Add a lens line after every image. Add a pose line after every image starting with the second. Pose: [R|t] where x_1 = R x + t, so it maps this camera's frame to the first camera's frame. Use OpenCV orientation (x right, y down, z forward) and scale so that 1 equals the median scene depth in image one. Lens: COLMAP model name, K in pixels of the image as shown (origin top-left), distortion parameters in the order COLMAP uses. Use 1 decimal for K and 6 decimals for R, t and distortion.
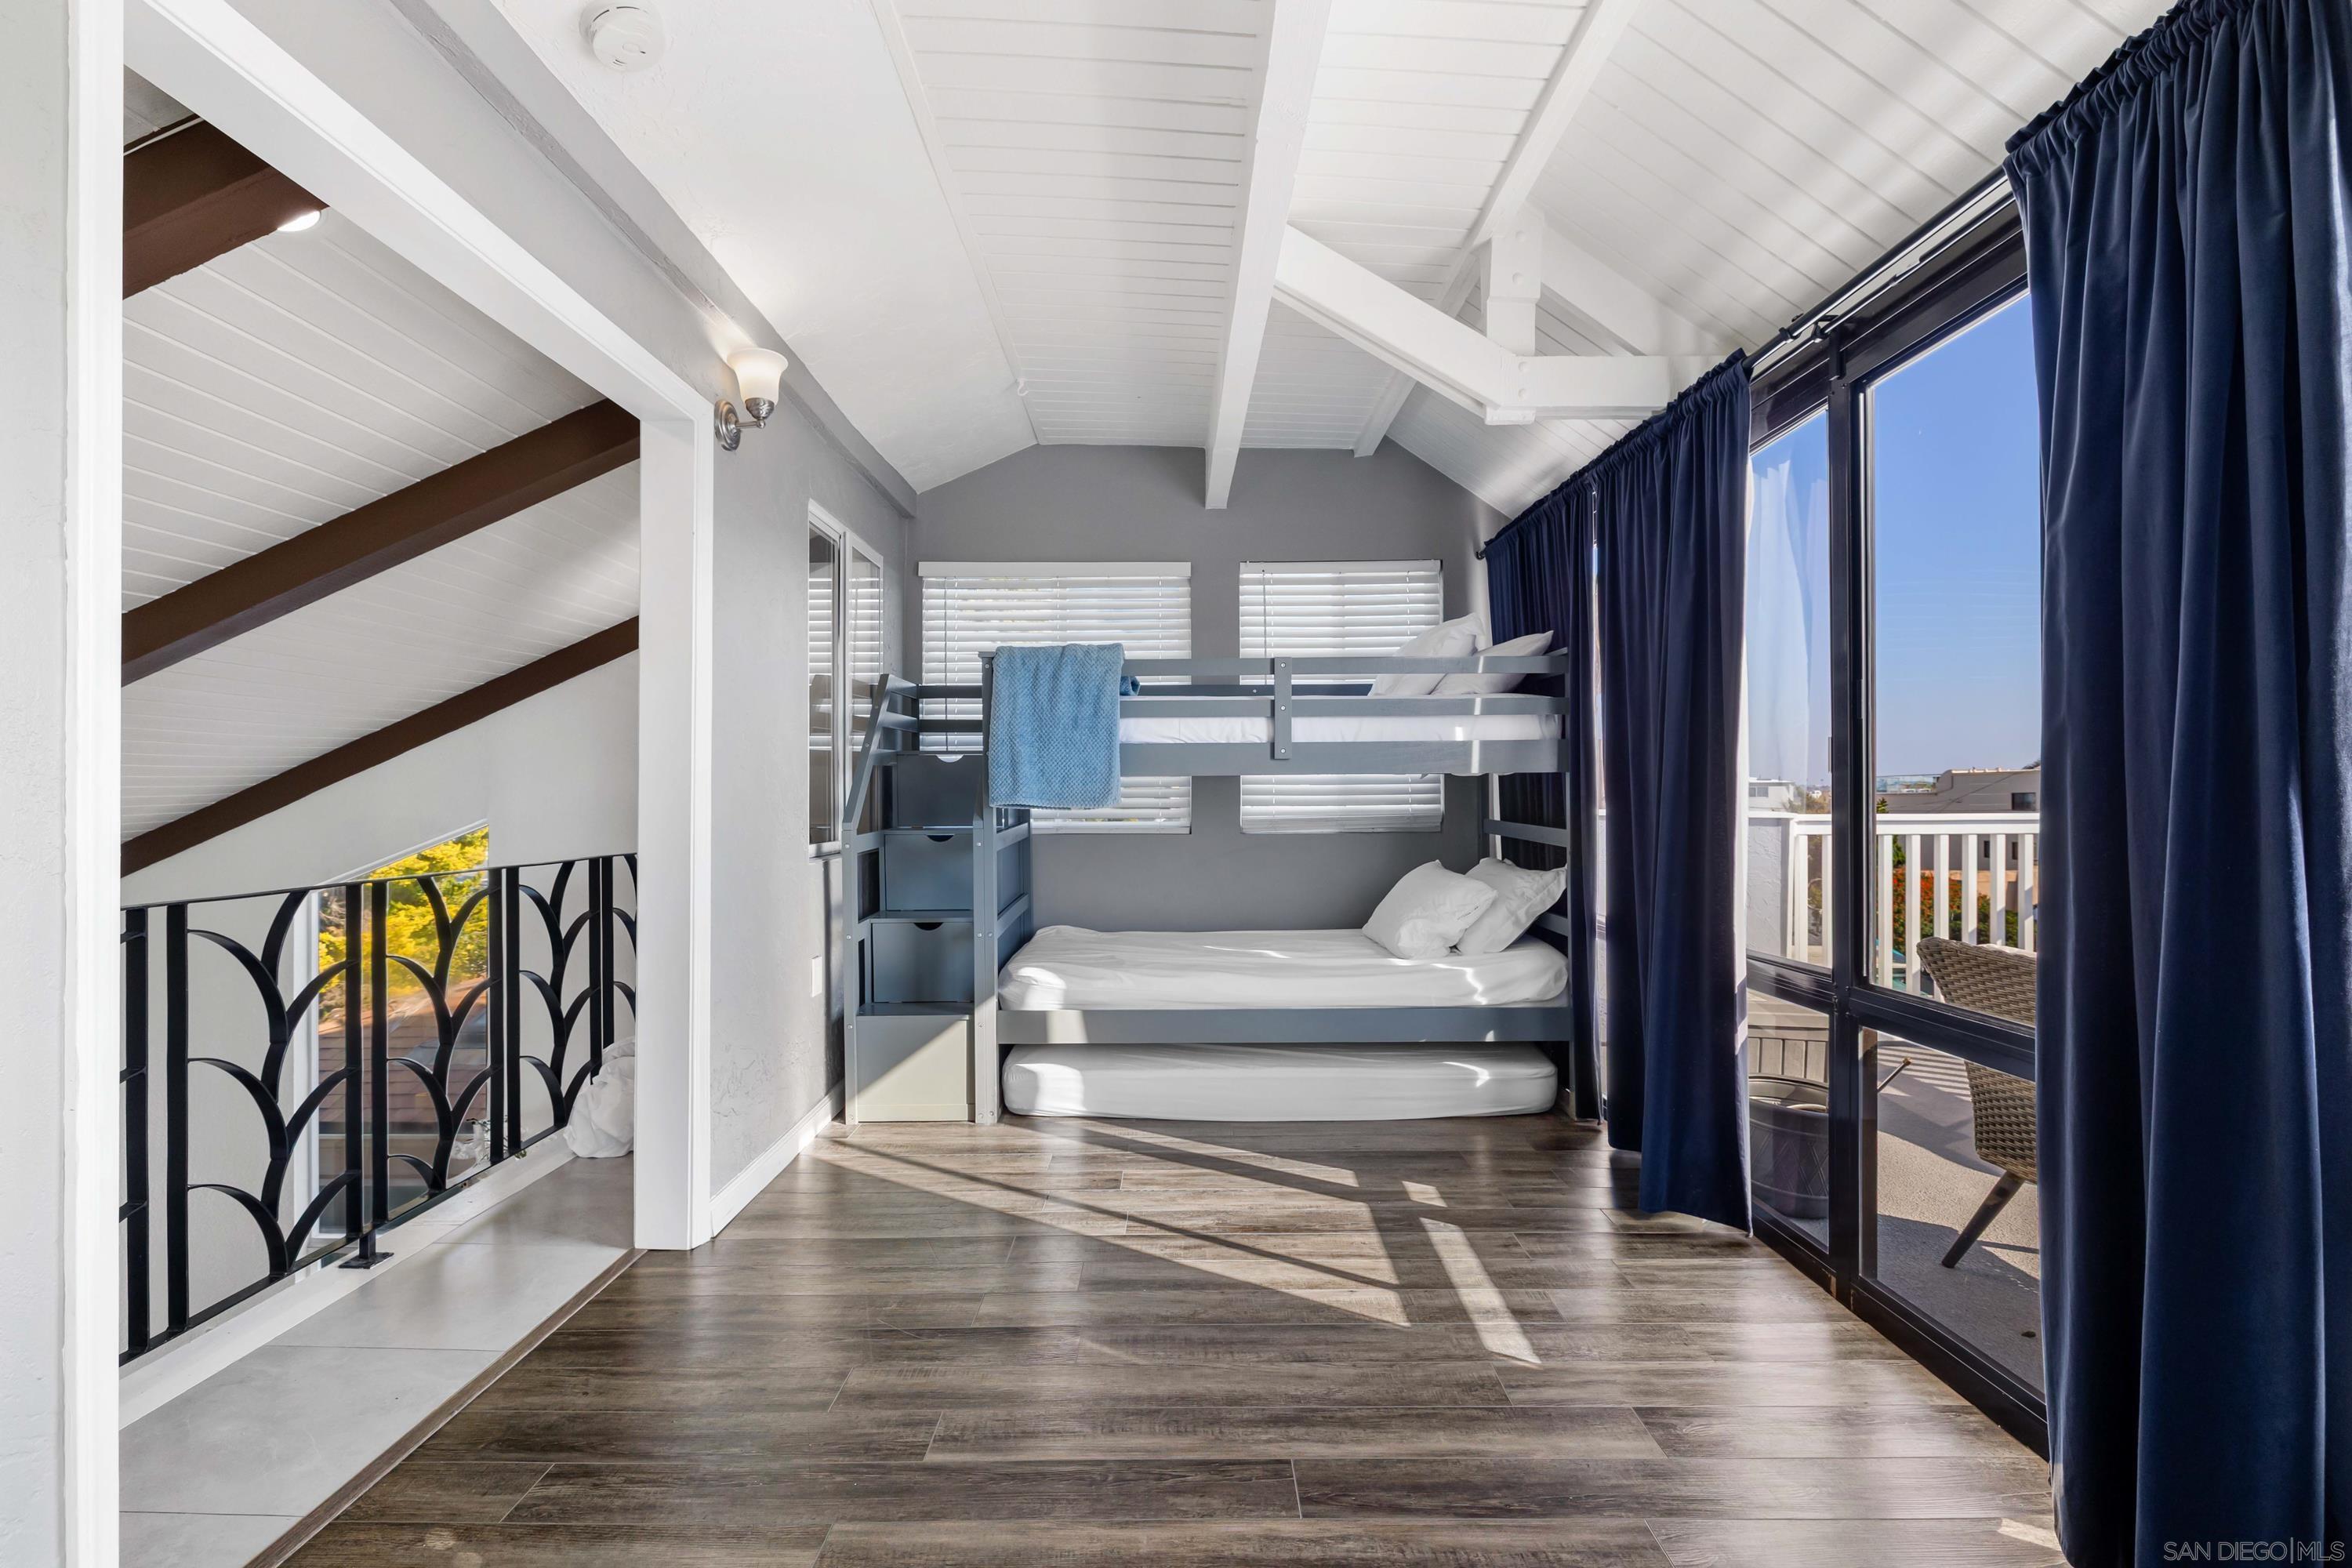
lens RADIAL K [[1072.7, 0, 1176.0], [0, 1072.7, 784.0], [0, 0, 1]] dist [0.000467, 0.000206]
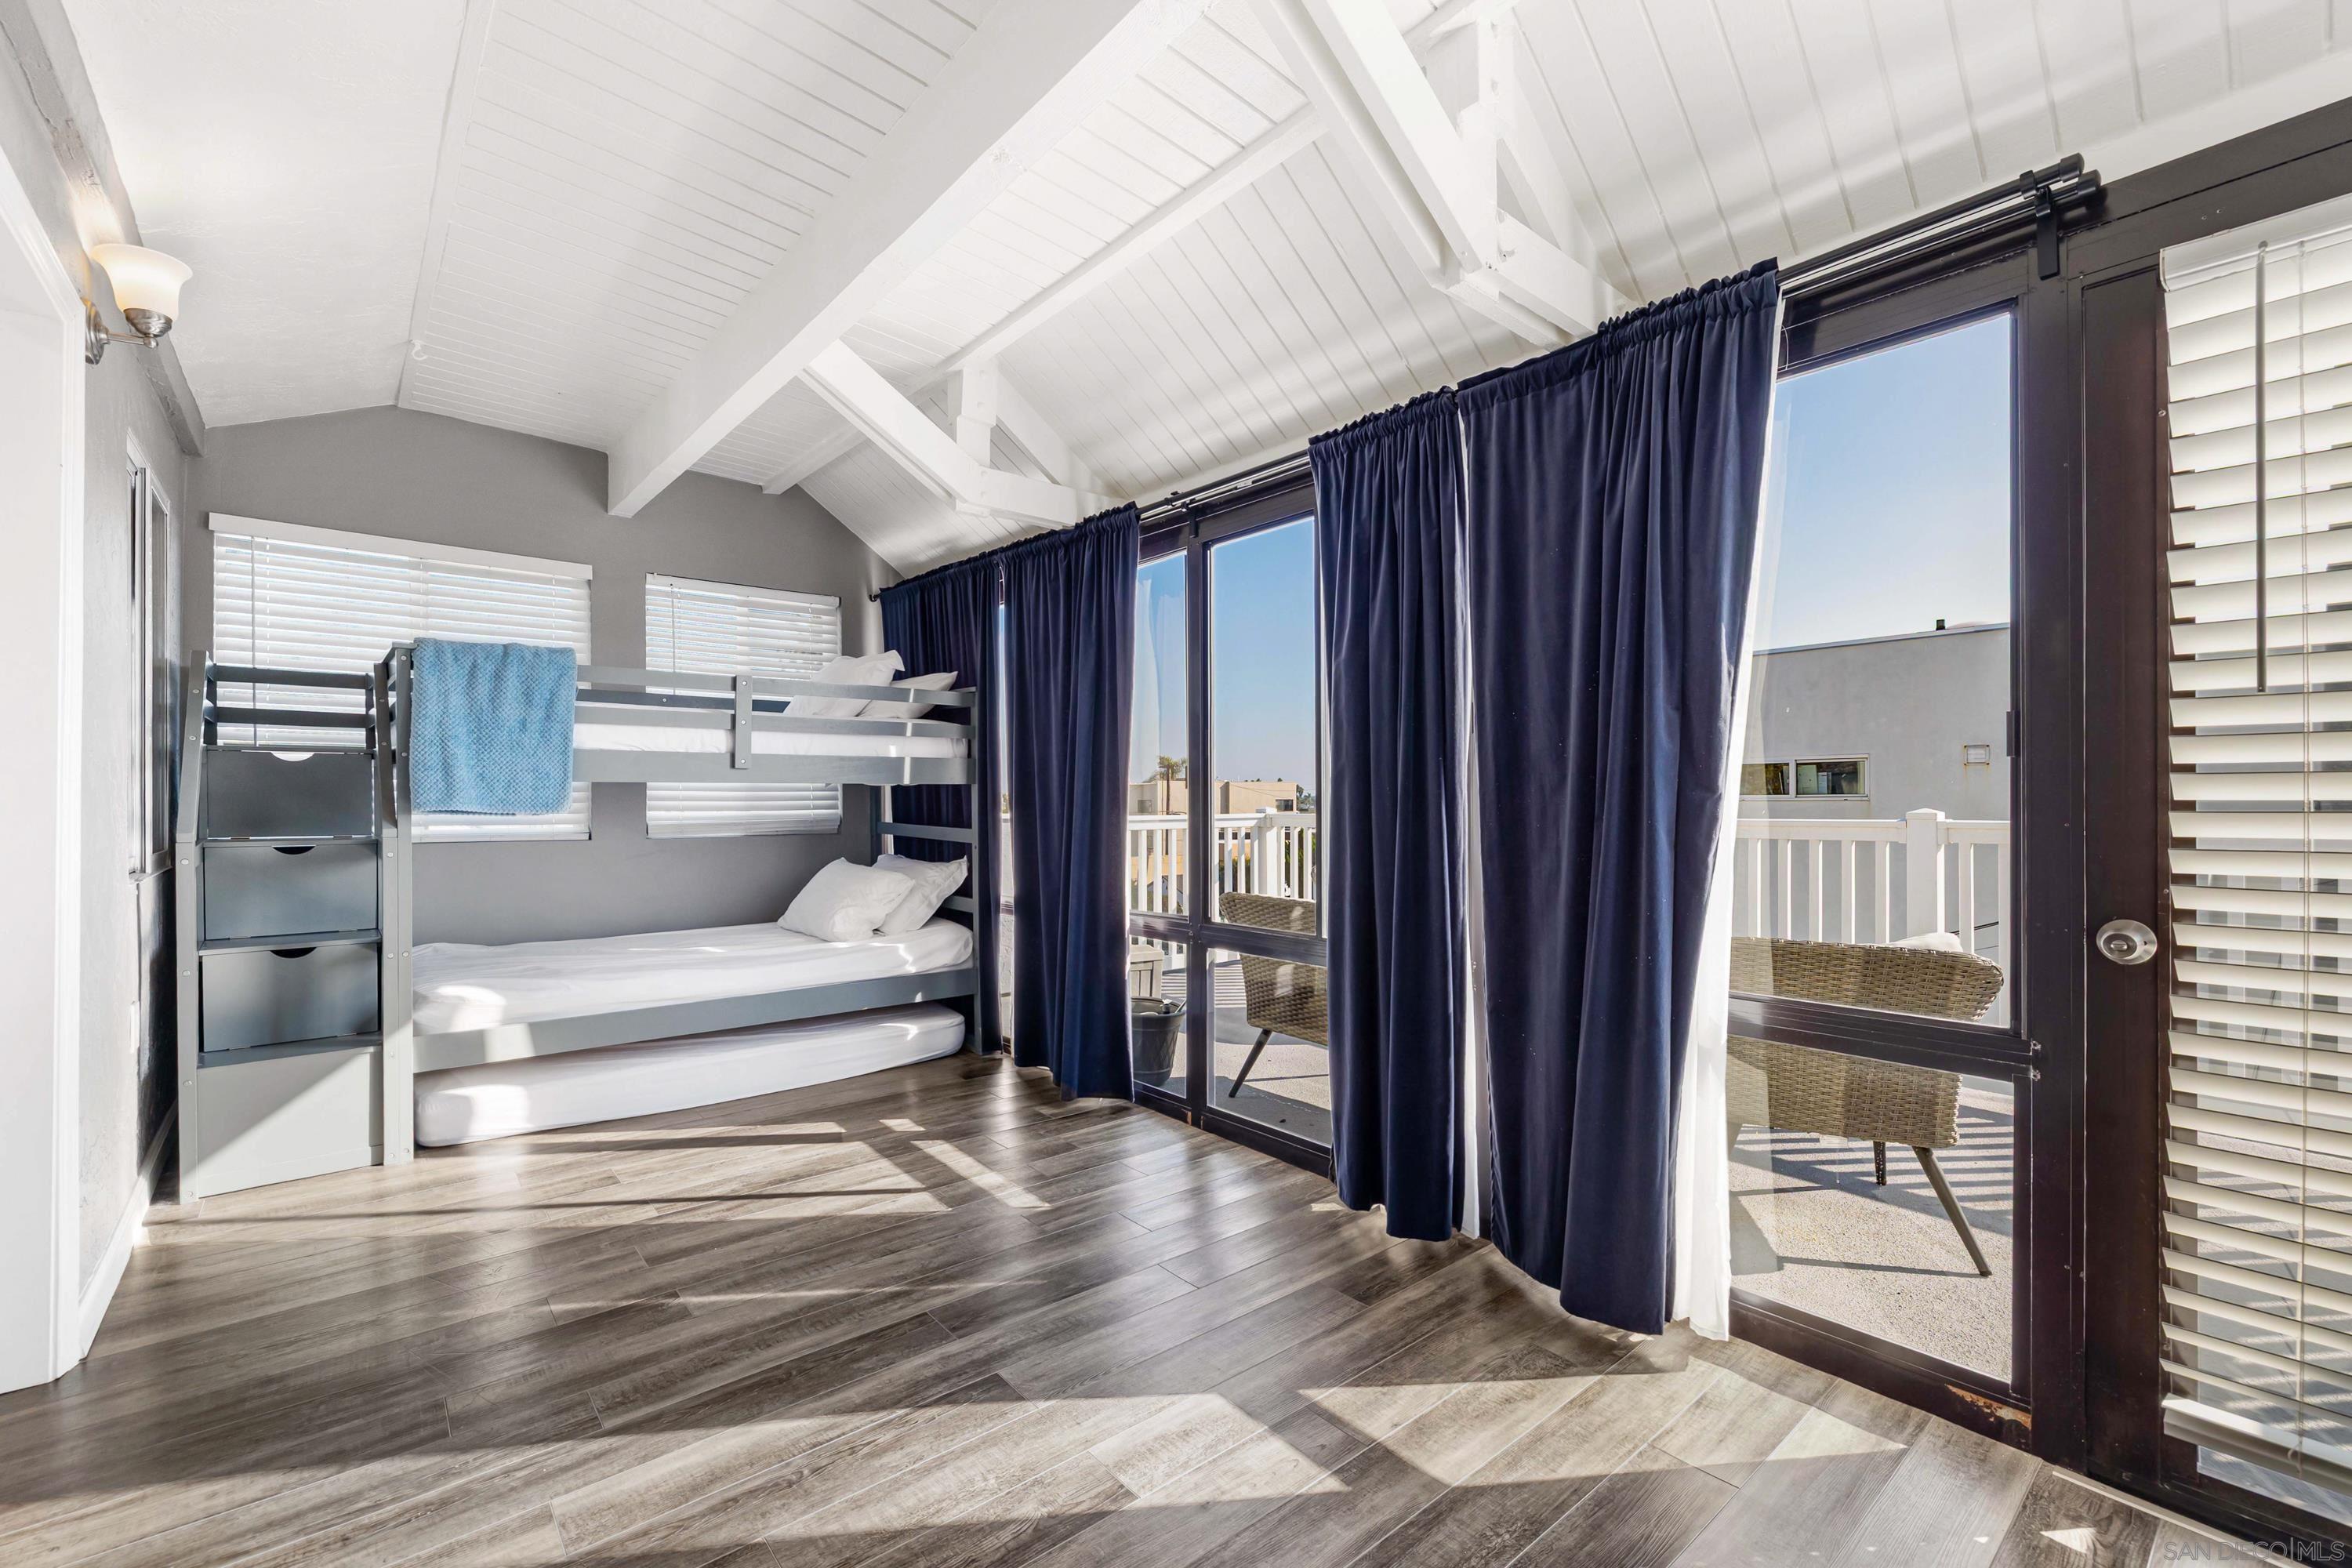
lens RADIAL K [[992.1, 0, 1160.9], [0, 992.1, 790.6], [0, 0, 1]] dist [0.000959, -0.000278]
pose [[0.767643, 0.010669, 0.640789, -0.225191], [-0.010770, 0.999935, -0.003746, -0.001726], [-0.640788, -0.004025, 0.767708, -0.053662]]
